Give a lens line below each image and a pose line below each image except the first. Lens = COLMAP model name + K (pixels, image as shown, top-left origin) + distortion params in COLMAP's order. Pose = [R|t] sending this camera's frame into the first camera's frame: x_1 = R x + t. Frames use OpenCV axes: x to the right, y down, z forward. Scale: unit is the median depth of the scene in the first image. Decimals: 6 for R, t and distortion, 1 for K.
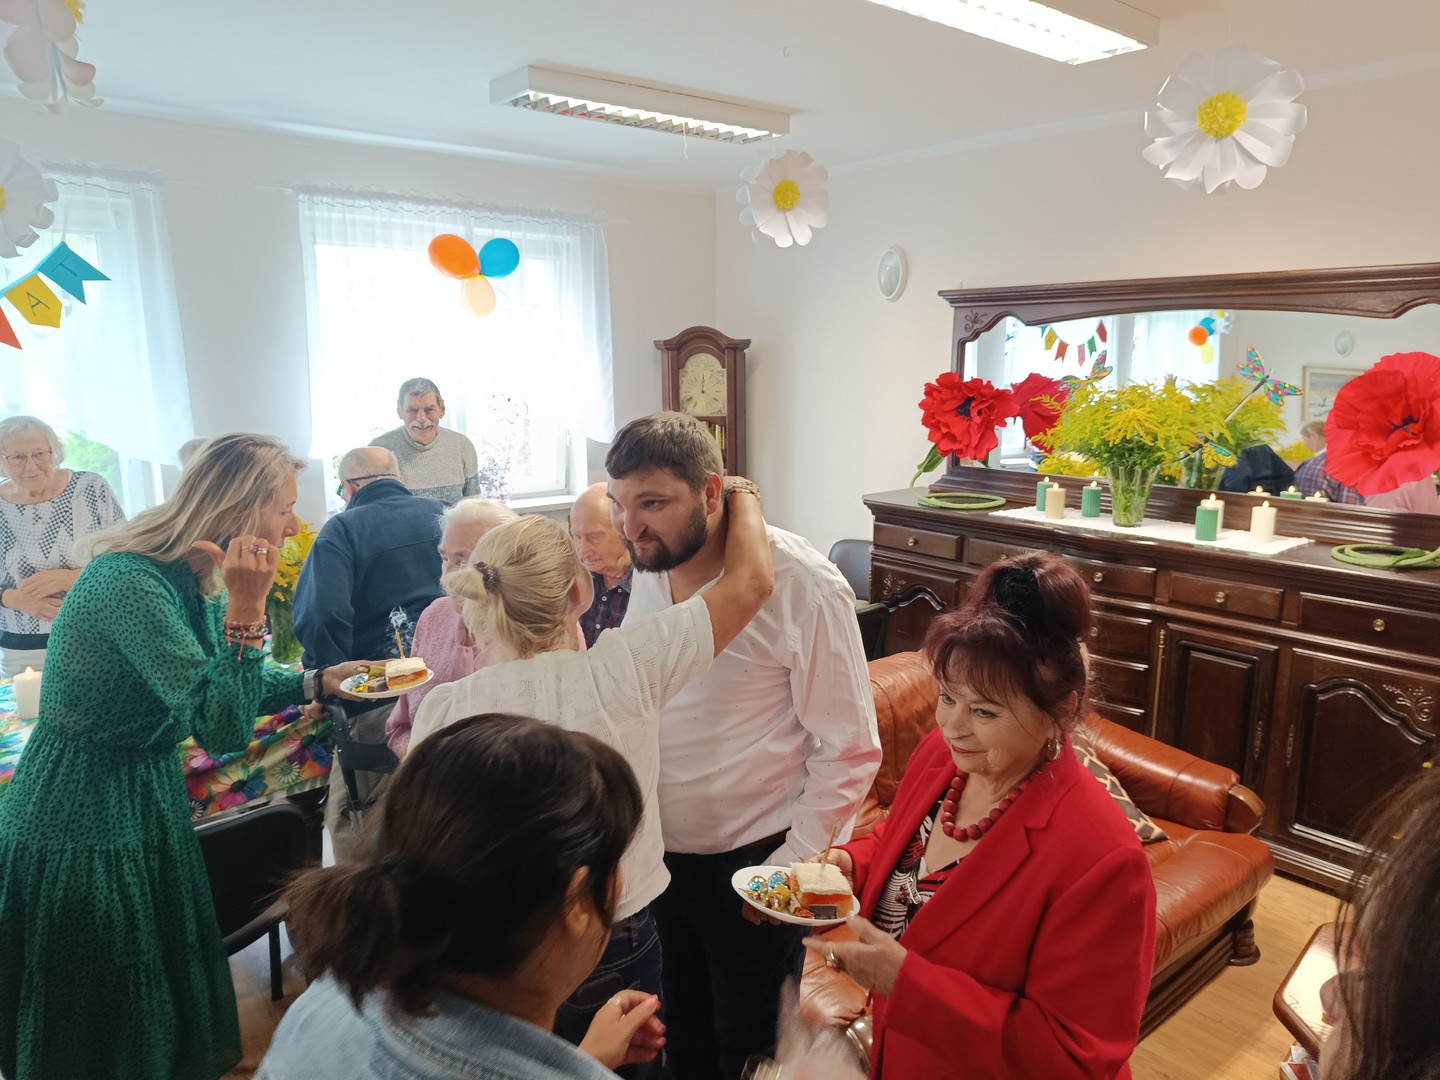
lens RADIAL K [[1024.7, 0, 719.1], [0, 1024.7, 532.8], [0, 0, 1]] dist [0.075338, -0.089065]
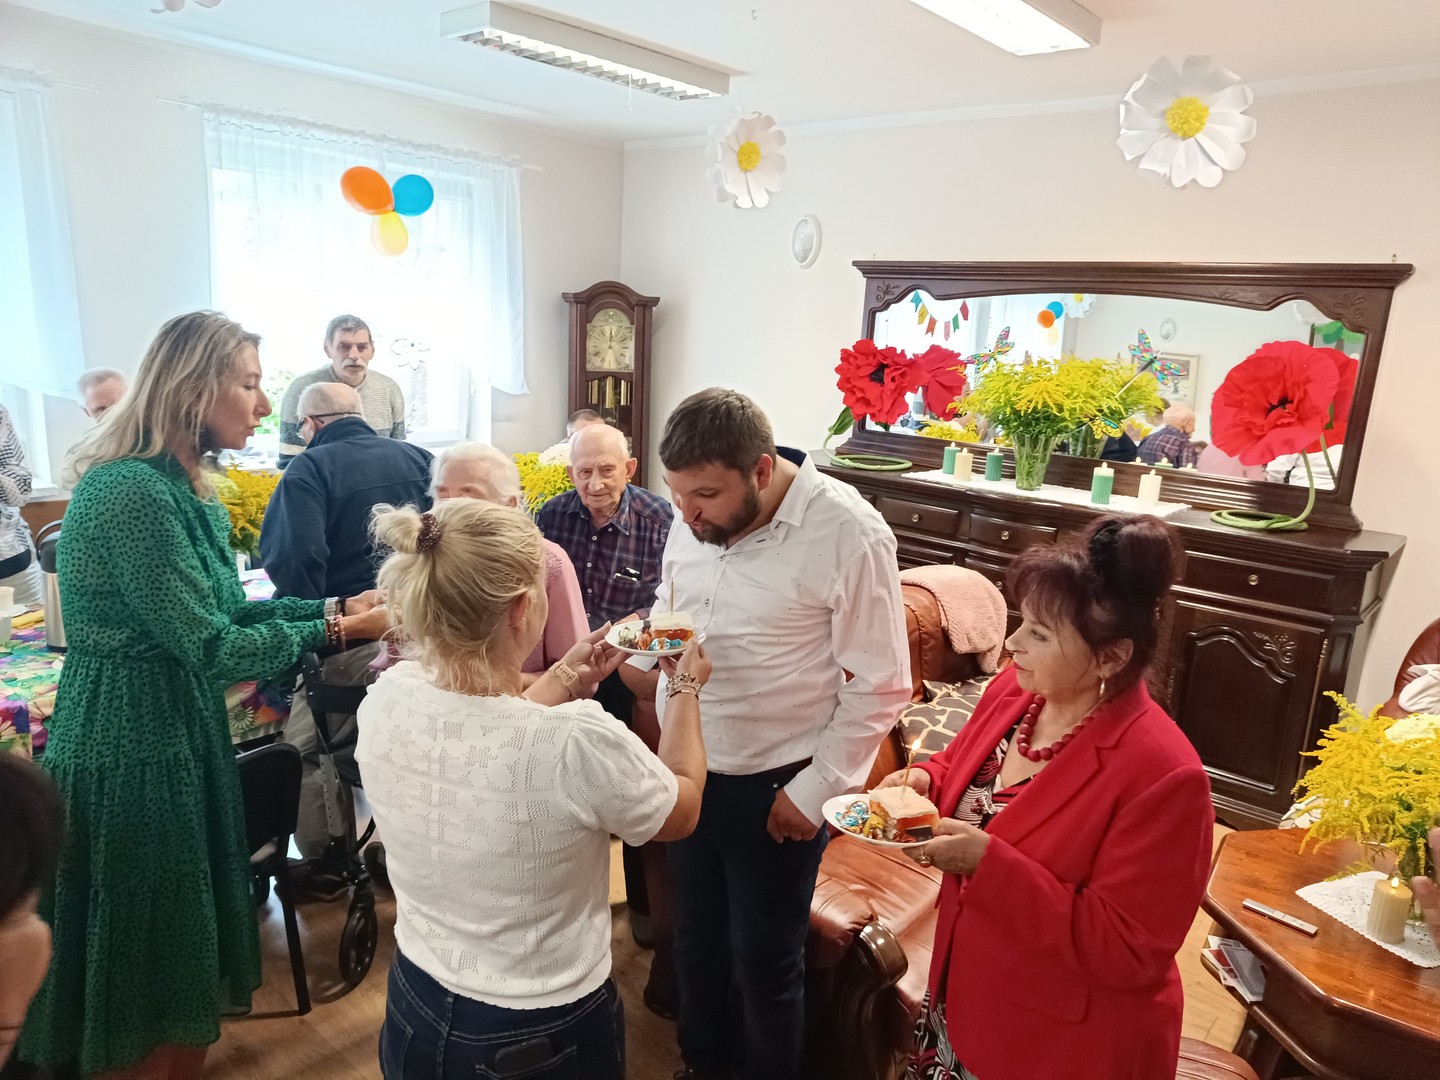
lens RADIAL K [[1012.6, 0, 720.0], [0, 1012.6, 540.0], [0, 0, 1]] dist [0.019640, -0.001104]
pose [[0.985823, 0.018582, 0.166756, -0.104502], [-0.025622, 0.998865, 0.040160, 0.011943], [-0.165820, -0.043864, 0.985180, -0.000985]]
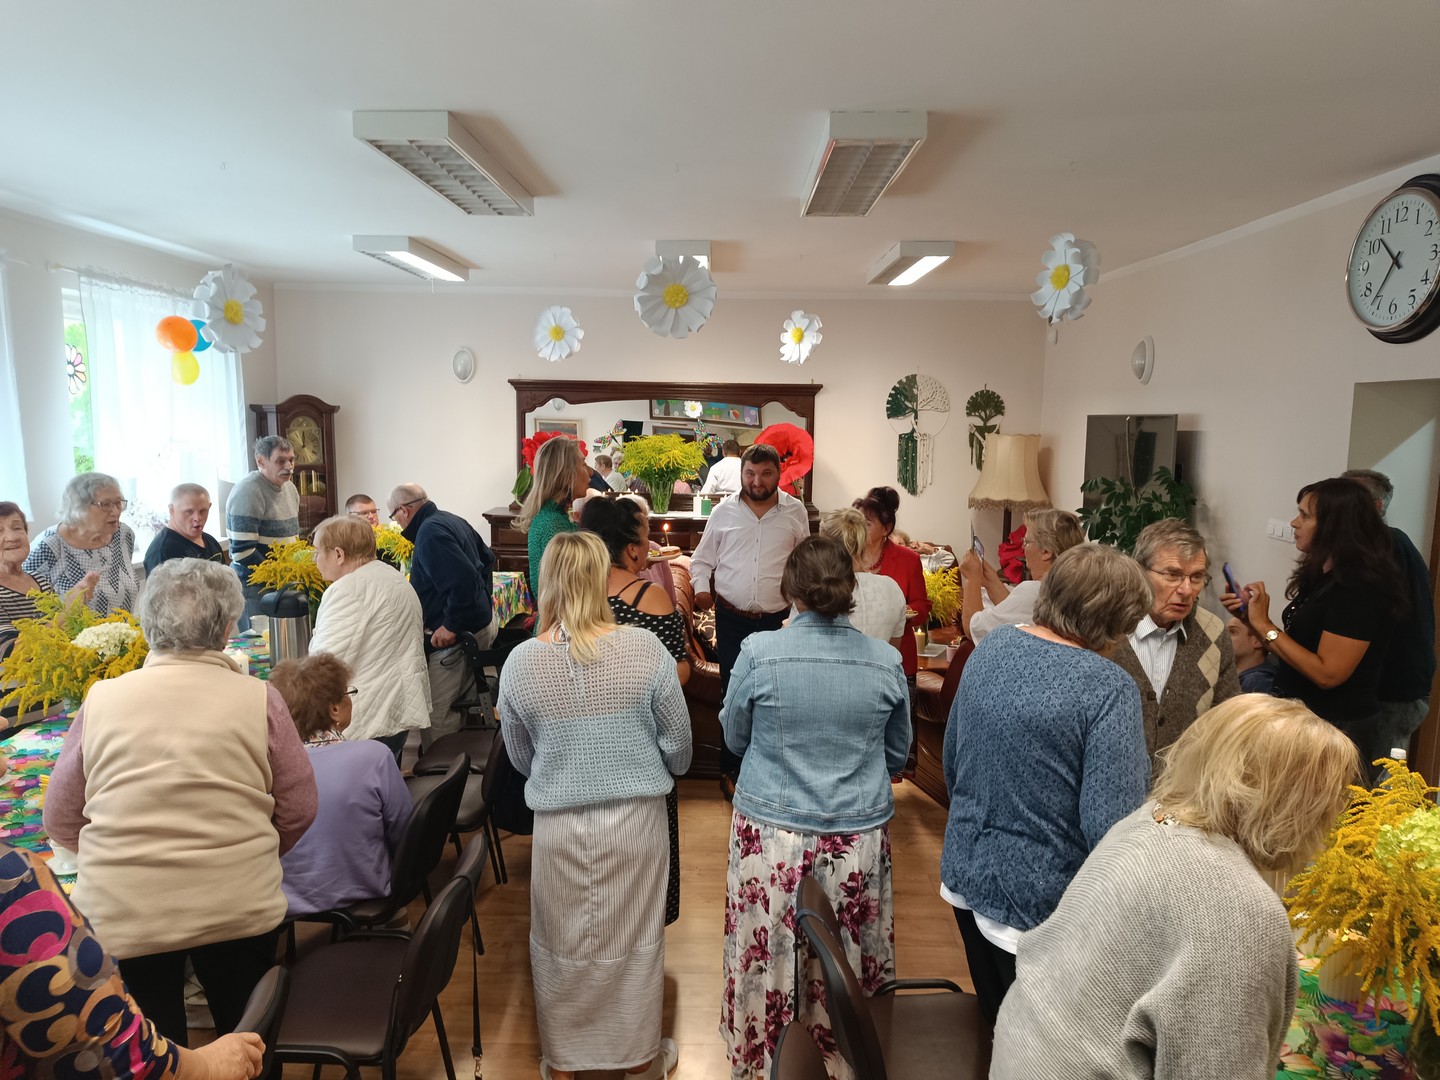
lens RADIAL K [[1028.6, 0, 717.6], [0, 1028.6, 529.9], [0, 0, 1]] dist [0.055412, -0.062480]
pose [[0.626225, -0.078754, 0.775654, -0.985318], [0.123320, 0.992366, 0.001194, 0.031848], [-0.769827, 0.094906, 0.631157, -0.238963]]
